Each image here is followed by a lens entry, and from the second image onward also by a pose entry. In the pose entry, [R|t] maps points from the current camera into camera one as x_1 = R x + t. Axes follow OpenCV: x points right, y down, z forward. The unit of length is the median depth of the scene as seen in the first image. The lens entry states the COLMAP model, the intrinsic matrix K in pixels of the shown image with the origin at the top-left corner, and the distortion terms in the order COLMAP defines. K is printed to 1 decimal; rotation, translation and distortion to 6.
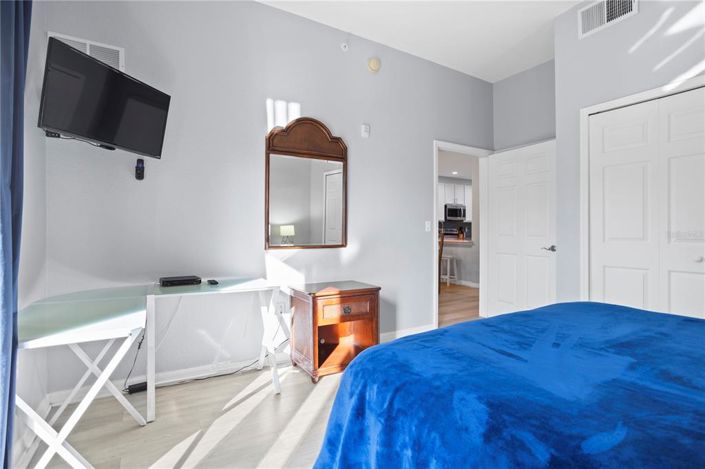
lens RADIAL K [[352.8, 0, 351.0], [0, 352.8, 227.6], [0, 0, 1]] dist [-0.005159, 0.024017]
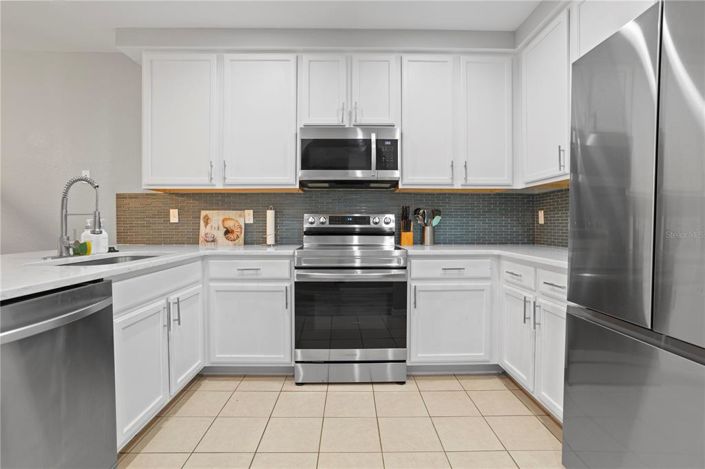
lens RADIAL K [[352.8, 0, 351.0], [0, 352.8, 227.6], [0, 0, 1]] dist [-0.005159, 0.024017]
pose [[0.866938, 0.004507, -0.498395, 0.435960], [0.003889, 0.999867, 0.015807, 0.011077], [0.498400, -0.015642, 0.866806, 0.755136]]
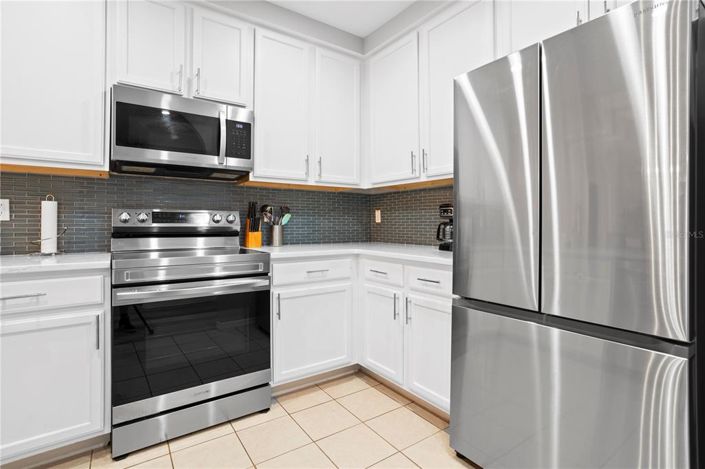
lens RADIAL K [[357.8, 0, 352.7], [0, 357.8, 220.4], [0, 0, 1]] dist [-0.035138, 0.039167]
pose [[0.997621, 0.001720, 0.068909, 0.381553], [-0.001751, 0.999998, 0.000380, 0.011128], [-0.068909, -0.000499, 0.997623, 0.771624]]
